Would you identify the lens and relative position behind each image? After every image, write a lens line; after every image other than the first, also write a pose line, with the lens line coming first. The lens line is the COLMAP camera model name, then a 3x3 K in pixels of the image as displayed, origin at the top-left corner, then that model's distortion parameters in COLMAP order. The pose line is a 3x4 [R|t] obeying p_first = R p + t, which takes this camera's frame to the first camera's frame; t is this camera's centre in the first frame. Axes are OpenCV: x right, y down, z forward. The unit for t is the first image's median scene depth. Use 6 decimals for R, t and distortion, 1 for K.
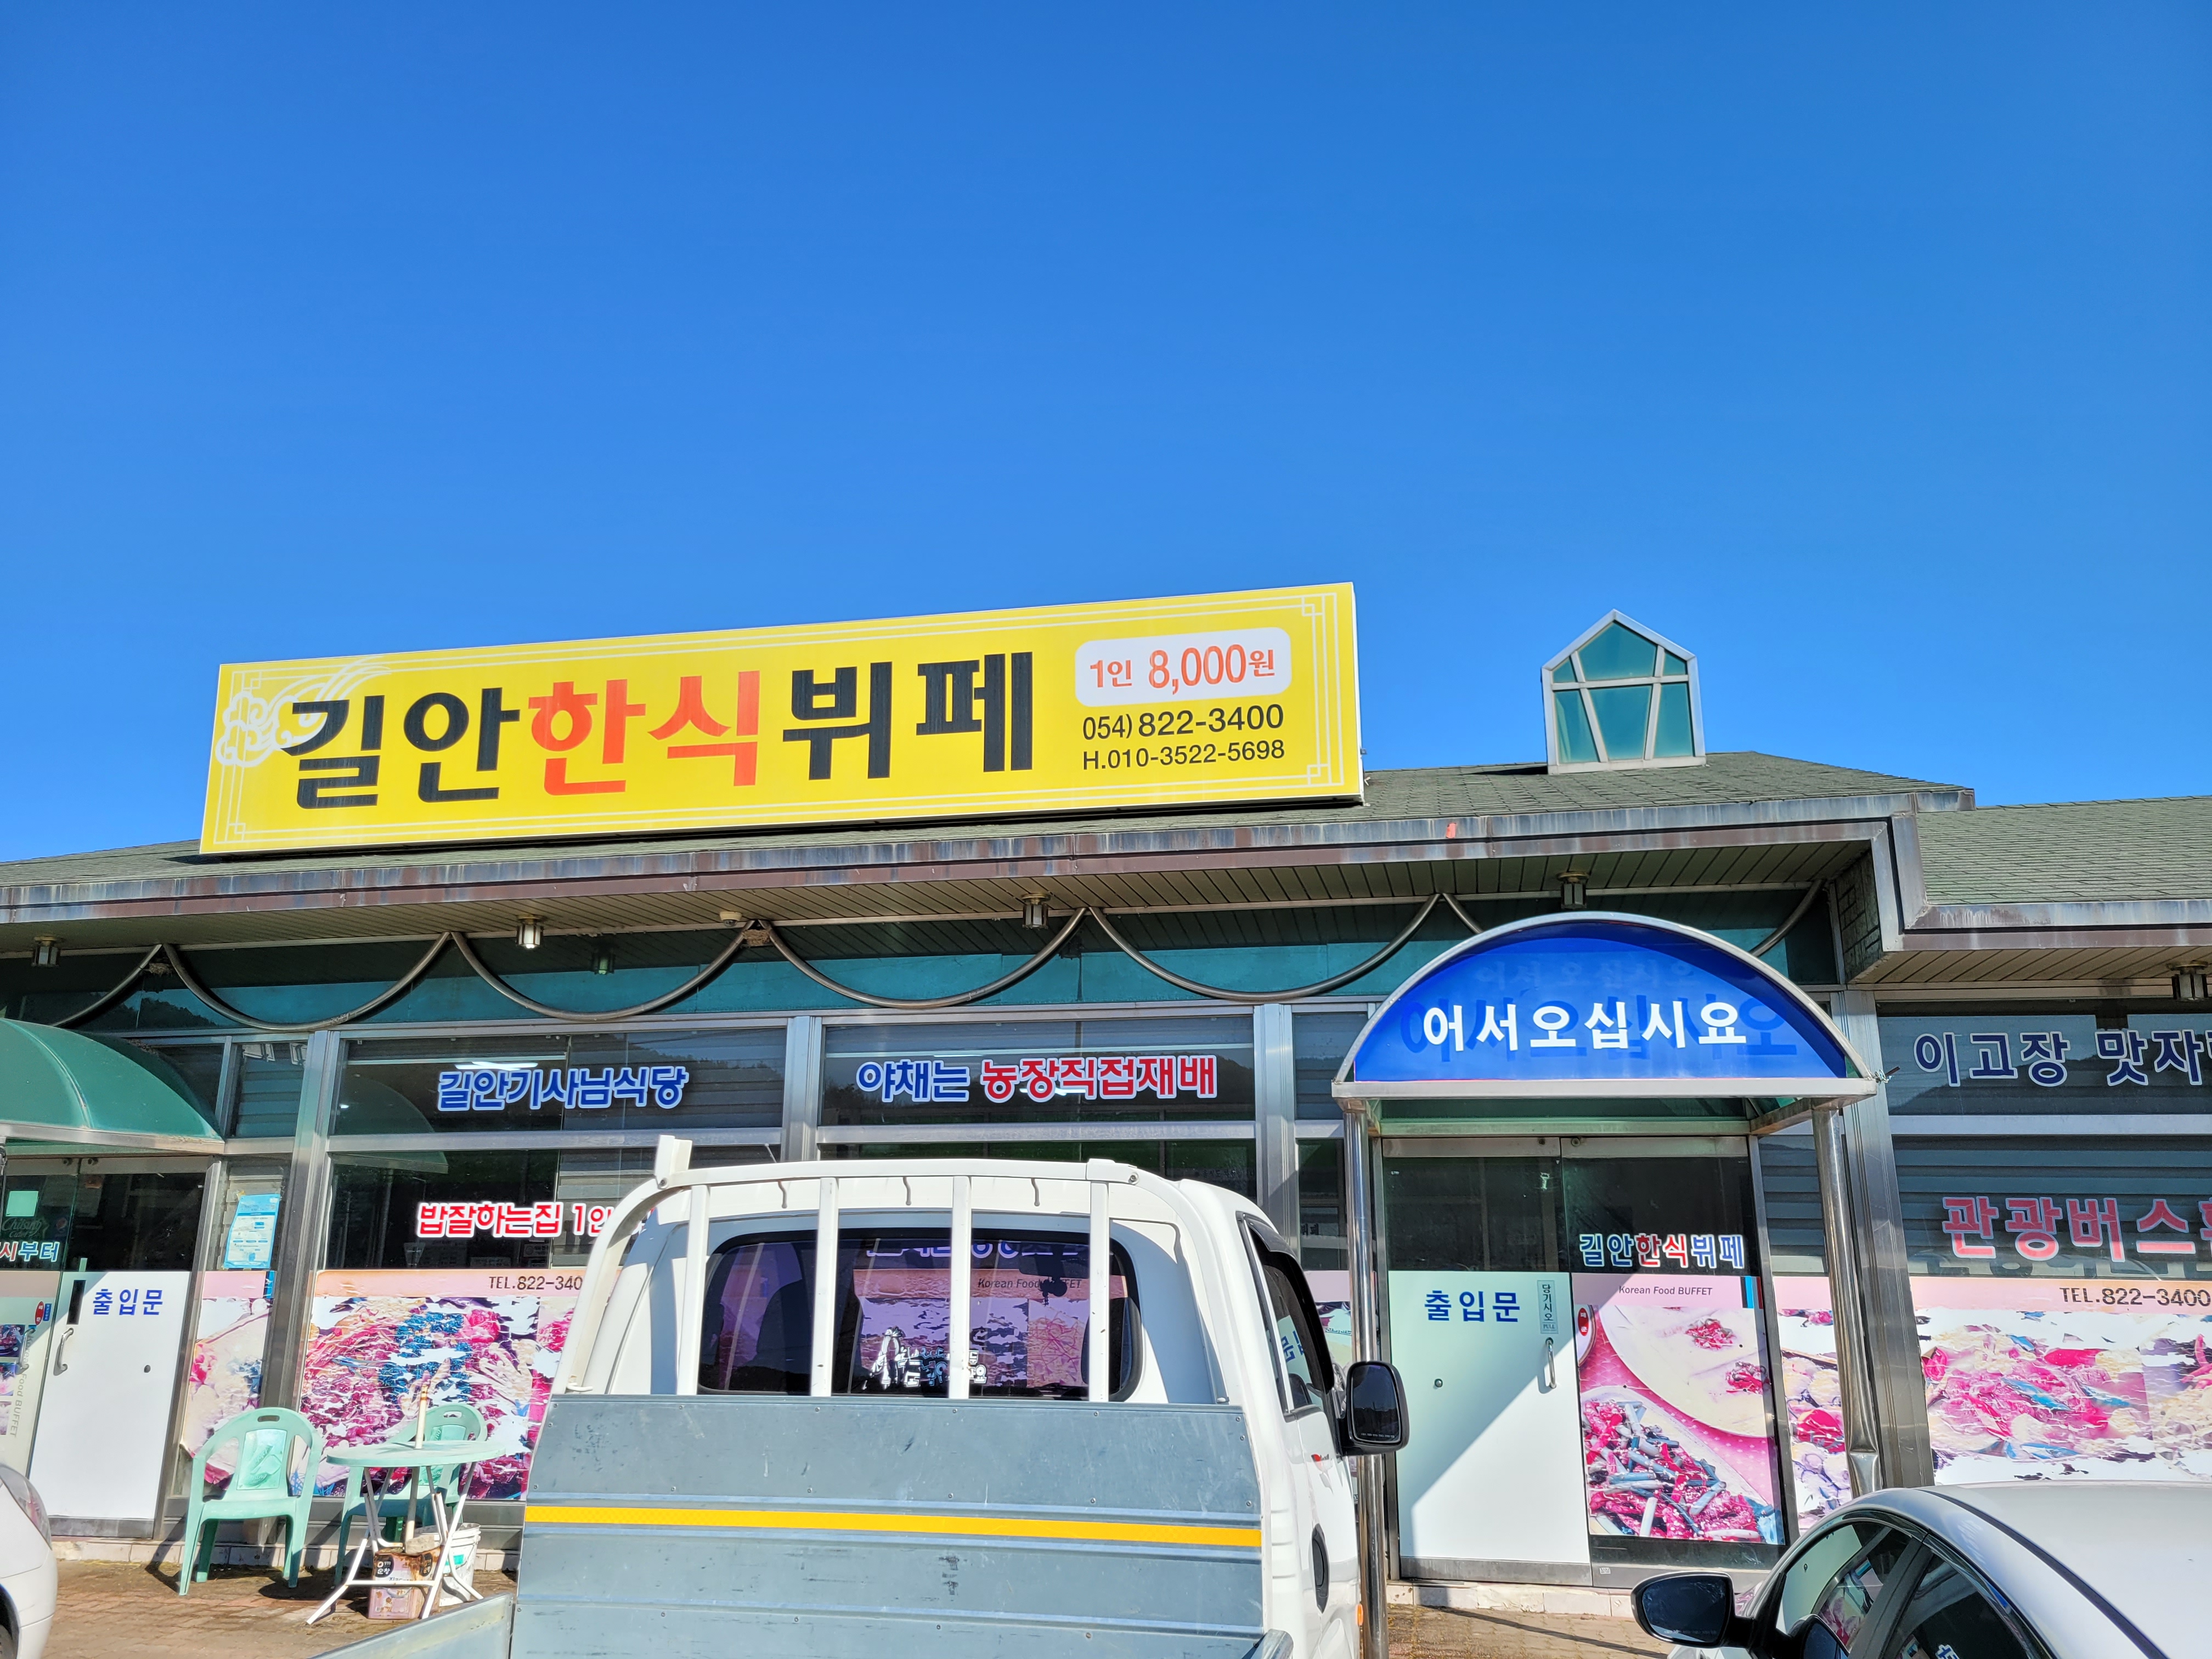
lens RADIAL K [[1672.3, 0, 1103.1], [0, 1672.3, 821.5], [0, 0, 1]] dist [0.050349, -0.045572]
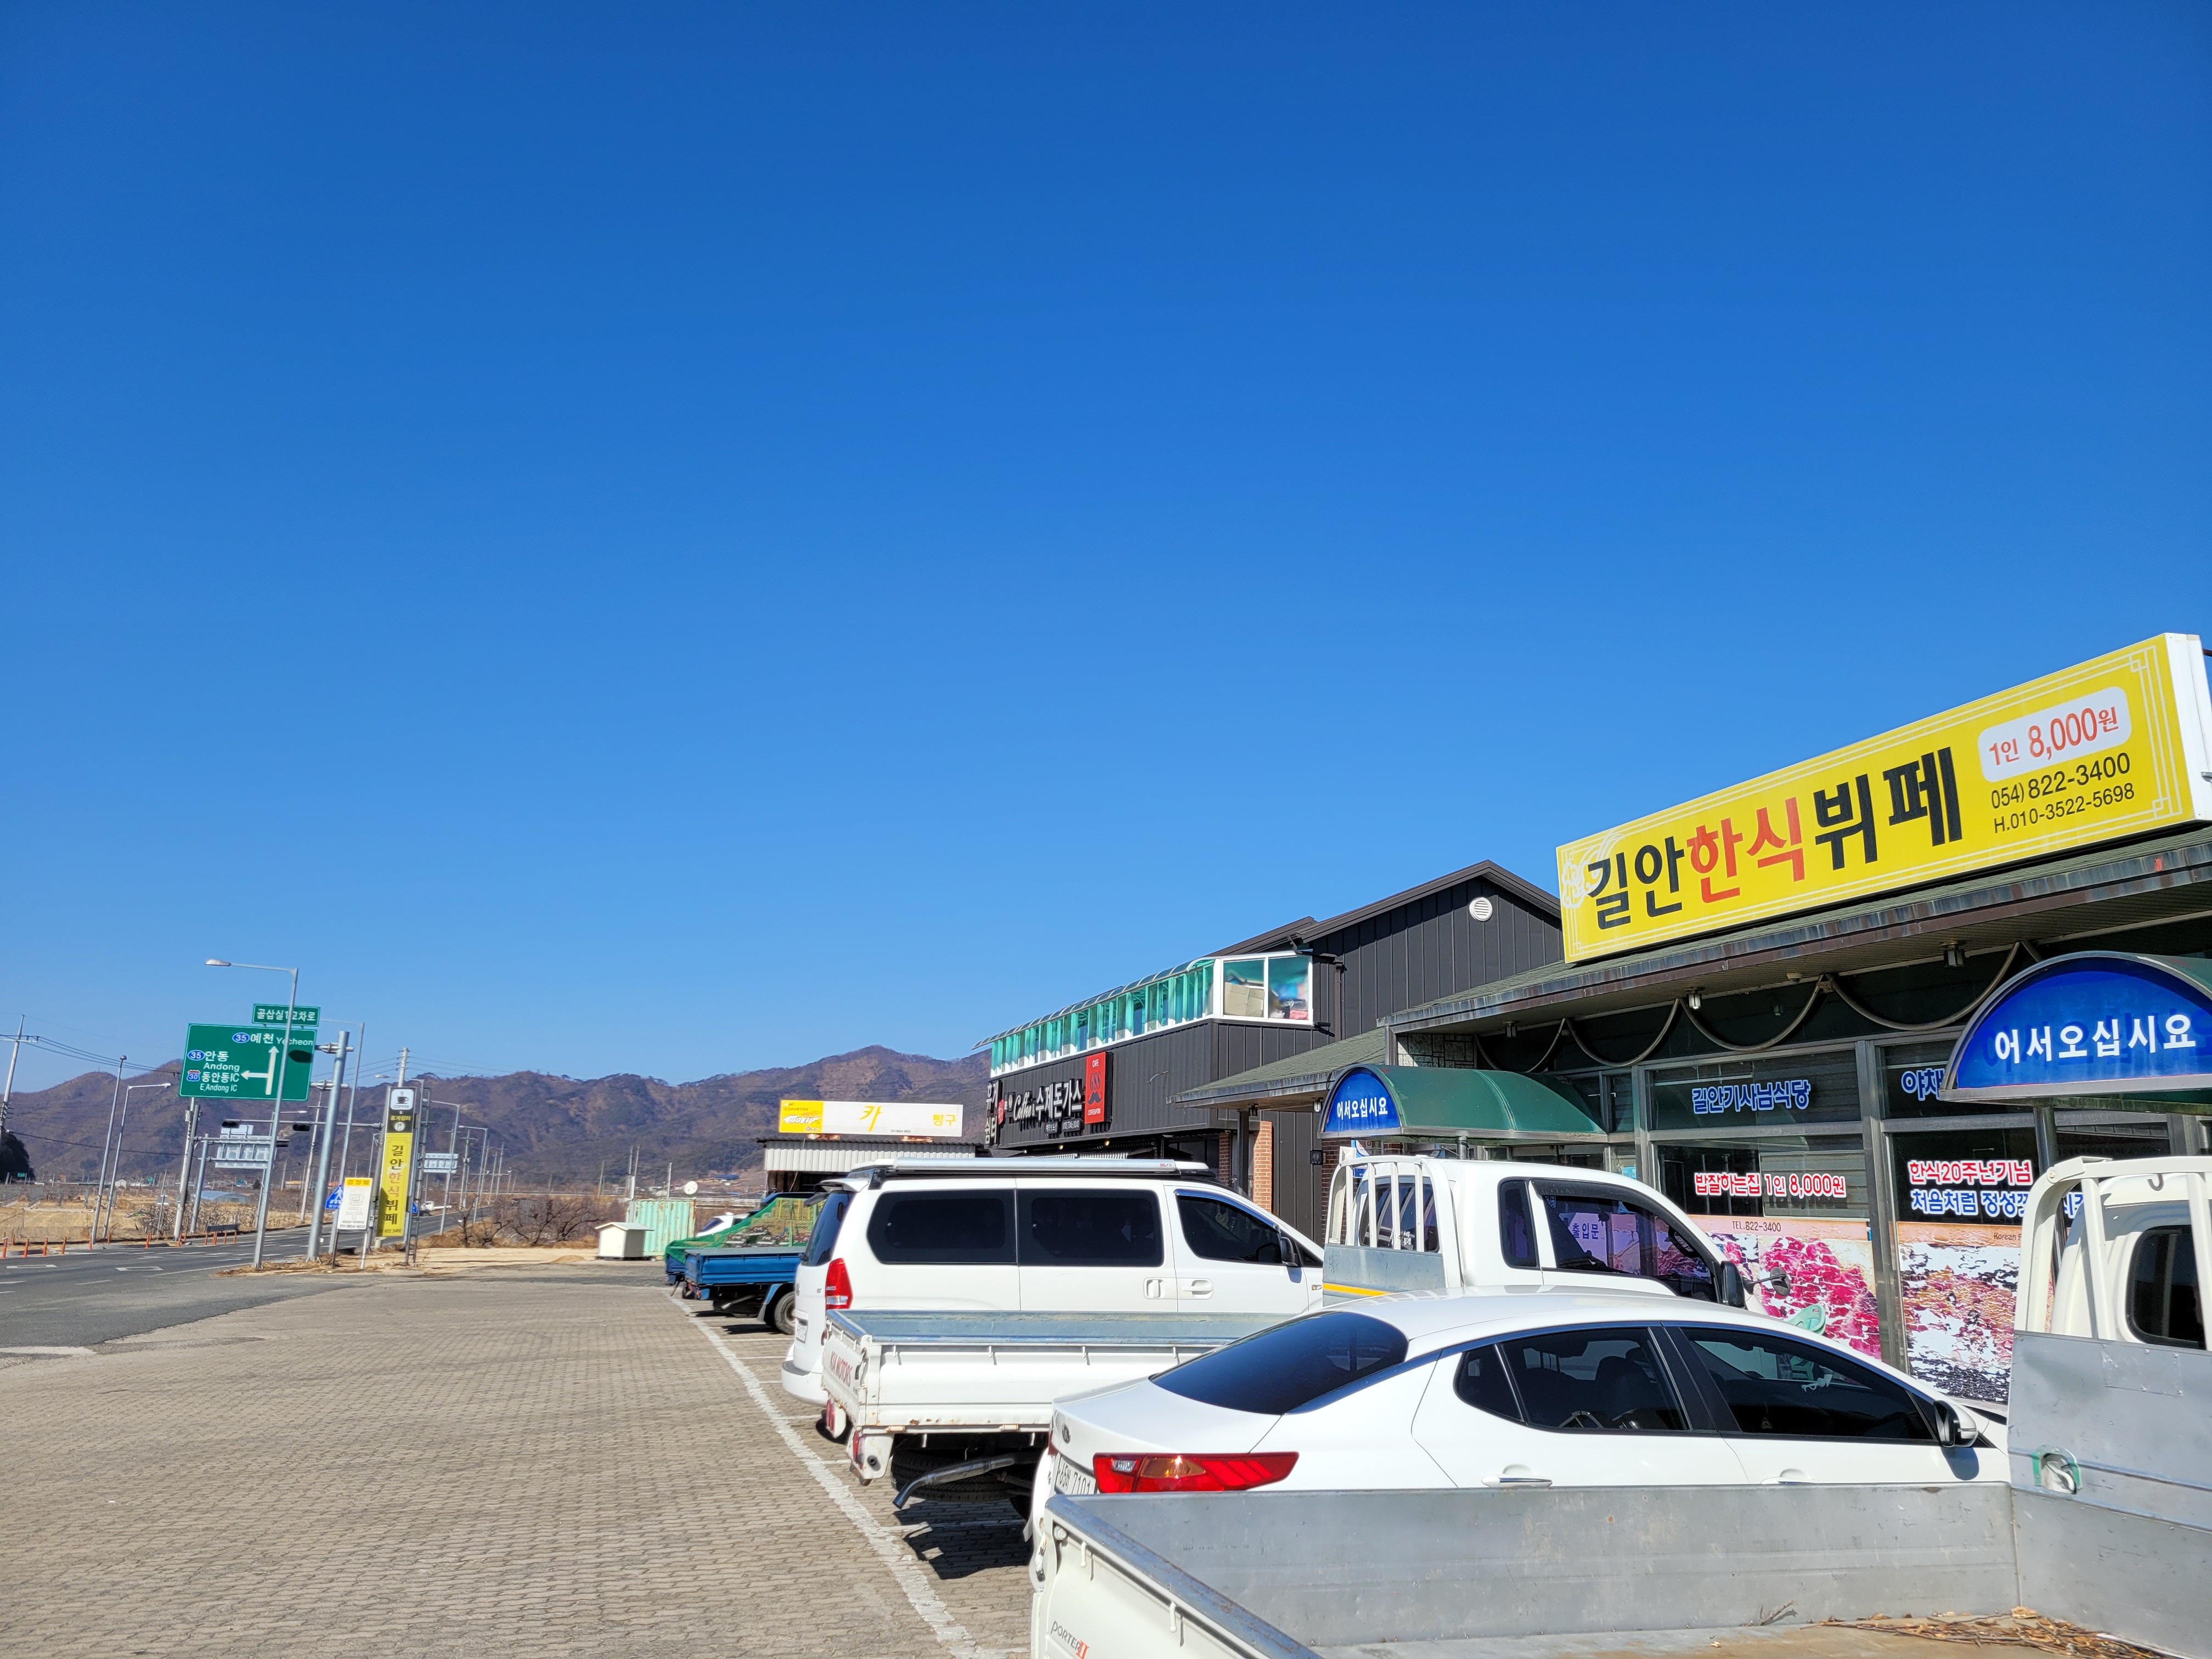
lens RADIAL K [[1672.3, 0, 1103.1], [0, 1672.3, 821.5], [0, 0, 1]] dist [0.050349, -0.045572]
pose [[0.459360, -0.183238, -0.869144, 0.775853], [0.198545, 0.974915, -0.100602, -0.044438], [0.865776, -0.126352, 0.484218, -0.194792]]
